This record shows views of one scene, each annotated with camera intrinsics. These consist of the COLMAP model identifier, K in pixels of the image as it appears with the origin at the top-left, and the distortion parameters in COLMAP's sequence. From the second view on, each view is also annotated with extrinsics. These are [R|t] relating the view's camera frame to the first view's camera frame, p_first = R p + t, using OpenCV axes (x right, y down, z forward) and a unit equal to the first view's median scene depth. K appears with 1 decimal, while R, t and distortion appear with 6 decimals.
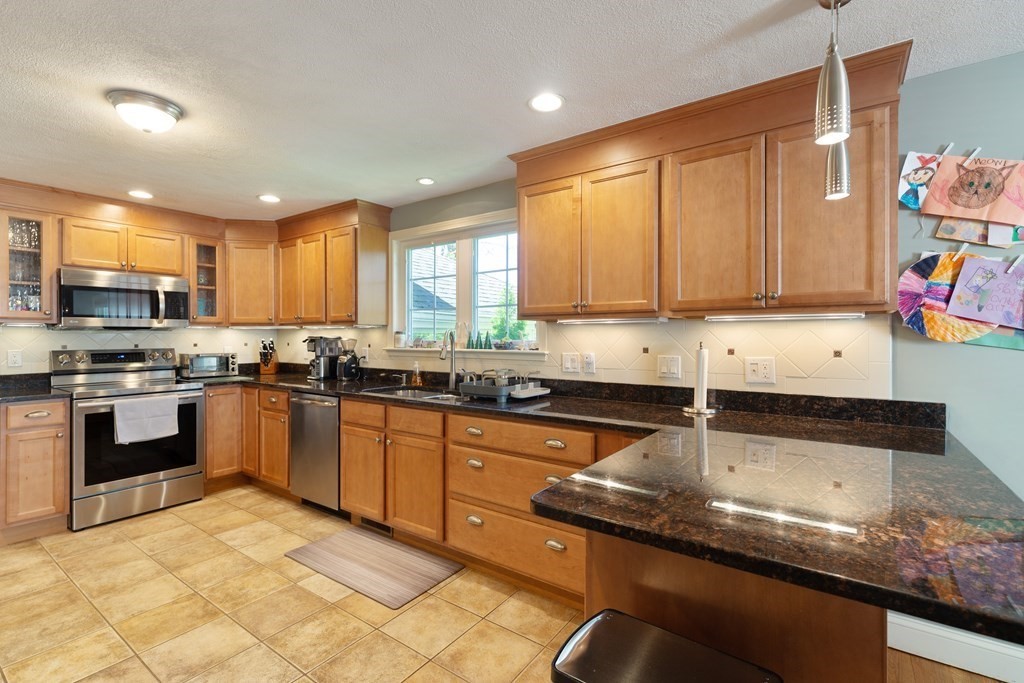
lens RADIAL K [[460.3, 0, 514.8], [0, 460.3, 335.7], [0, 0, 1]] dist [0.001399, 0.000088]
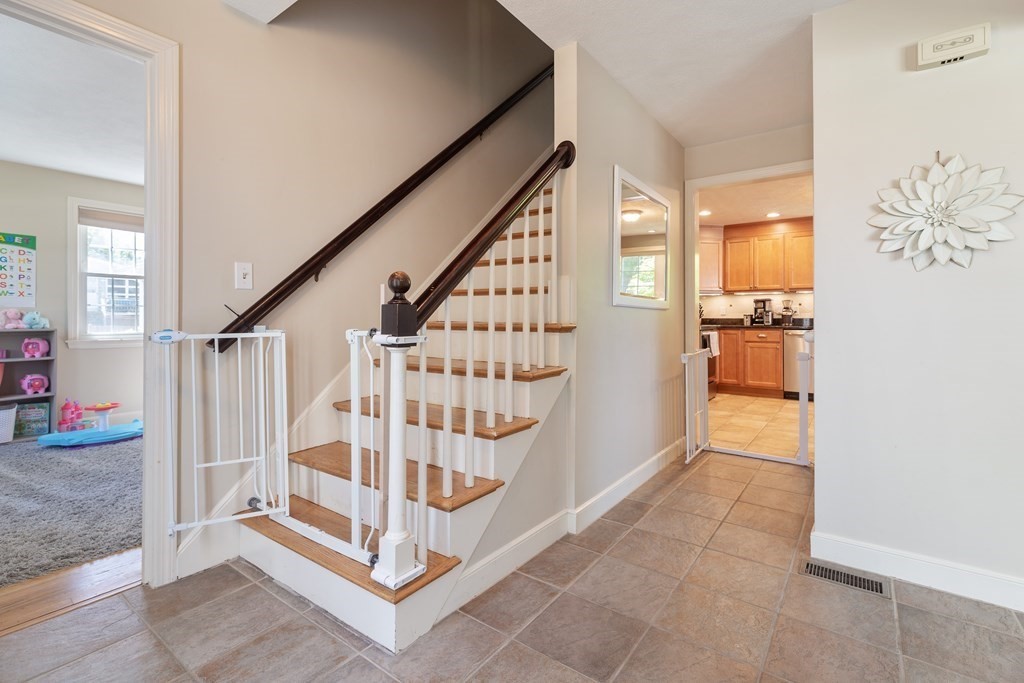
lens RADIAL K [[471.2, 0, 515.7], [0, 471.2, 323.7], [0, 0, 1]] dist [0.001909, 0.000404]
pose [[0.999926, -0.002043, -0.011963, -2.530053], [0.002192, 0.999919, 0.012515, 0.129797], [0.011937, -0.012541, 0.999850, -1.278345]]
